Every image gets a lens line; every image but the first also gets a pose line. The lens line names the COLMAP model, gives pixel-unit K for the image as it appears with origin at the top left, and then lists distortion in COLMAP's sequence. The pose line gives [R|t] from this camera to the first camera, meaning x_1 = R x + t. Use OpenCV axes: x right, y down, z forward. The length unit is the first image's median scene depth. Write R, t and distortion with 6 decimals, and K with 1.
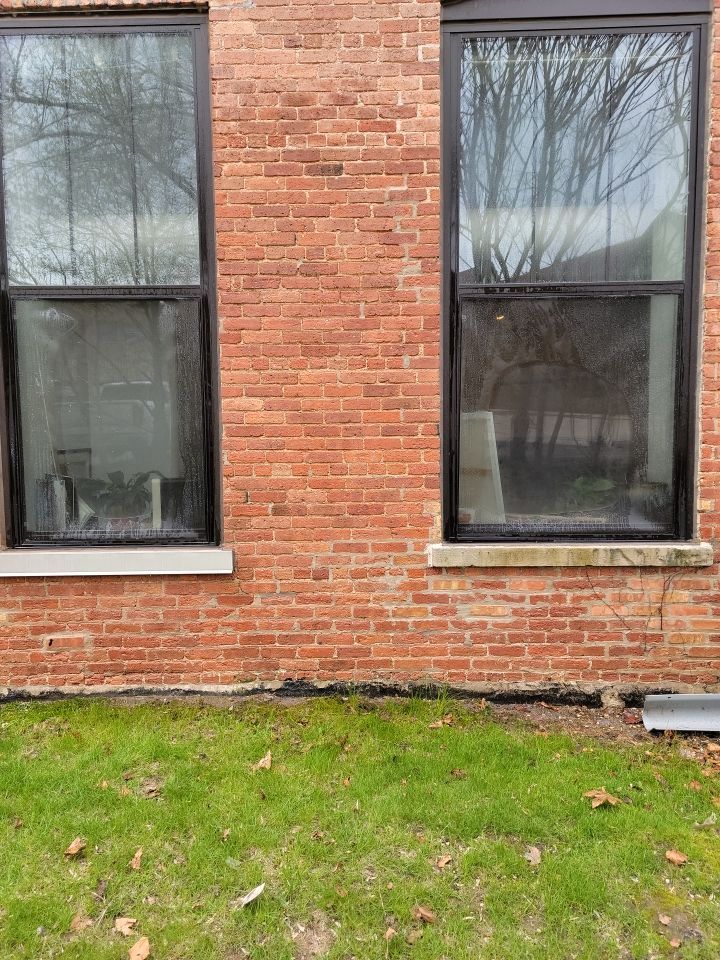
lens RADIAL K [[629.2, 0, 359.8], [0, 629.2, 473.3], [0, 0, 1]] dist [0.063941, -0.047468]
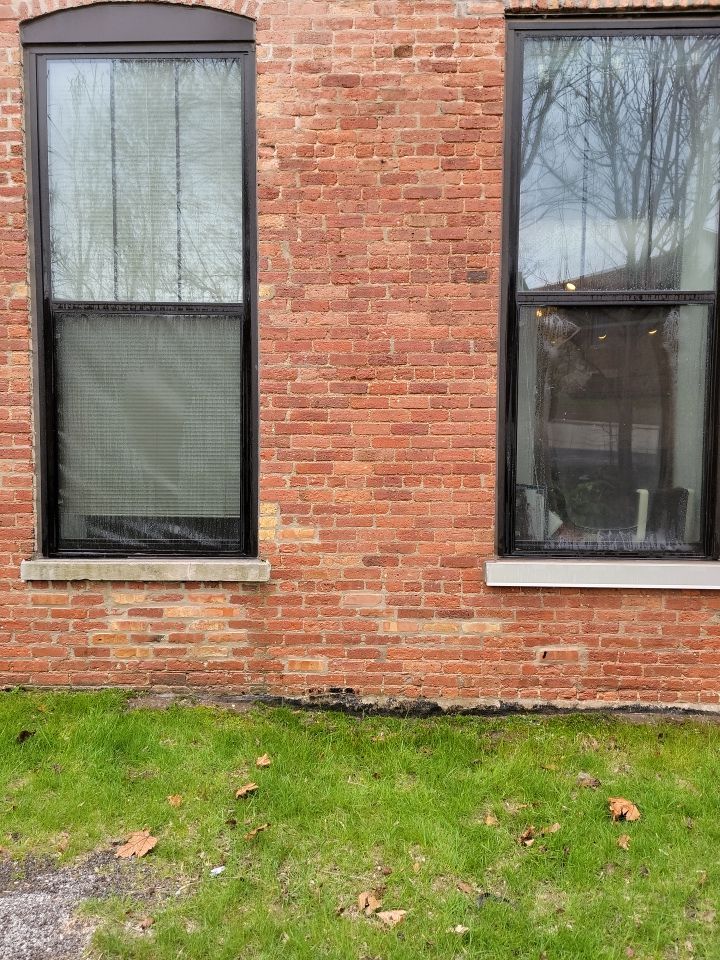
lens RADIAL K [[629.2, 0, 359.8], [0, 629.2, 473.3], [0, 0, 1]] dist [0.063941, -0.047468]
pose [[0.999828, 0.012528, -0.013660, -0.757573], [-0.012664, 0.999870, -0.009962, -0.000548], [0.013533, 0.010134, 0.999857, 0.018038]]
